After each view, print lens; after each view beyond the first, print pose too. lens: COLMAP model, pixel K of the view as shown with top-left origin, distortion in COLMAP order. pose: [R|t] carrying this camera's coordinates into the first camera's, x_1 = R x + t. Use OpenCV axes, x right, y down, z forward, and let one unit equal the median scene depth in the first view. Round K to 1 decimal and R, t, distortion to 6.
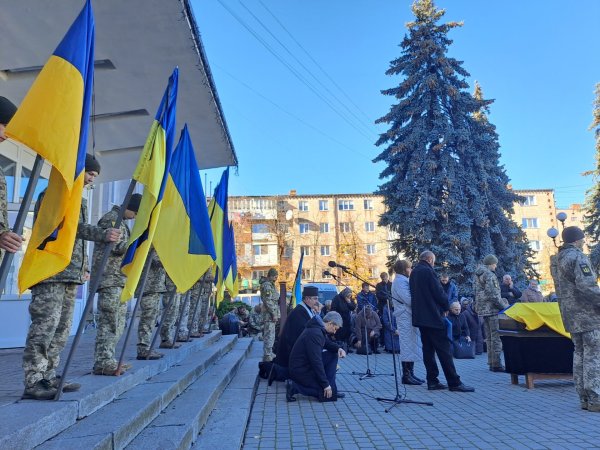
lens RADIAL K [[448.6, 0, 303.8], [0, 448.6, 221.5], [0, 0, 1]] dist [0.078685, -0.078514]
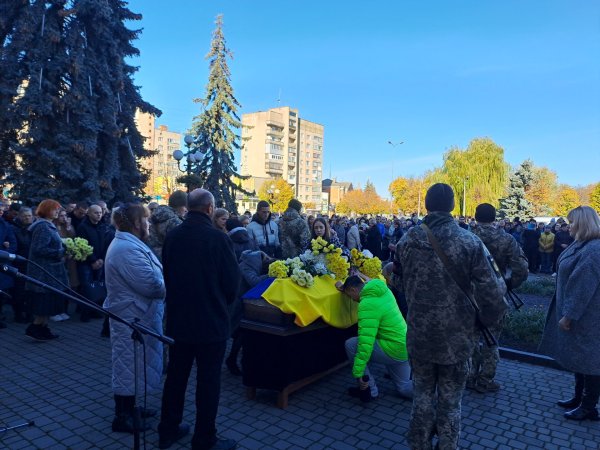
lens RADIAL K [[448.6, 0, 303.8], [0, 448.6, 221.5], [0, 0, 1]] dist [0.078685, -0.078514]
pose [[0.646478, 0.035447, 0.762108, 0.000696], [-0.185582, 0.976223, 0.112018, 0.006292], [-0.740017, -0.213851, 0.637685, 0.192904]]
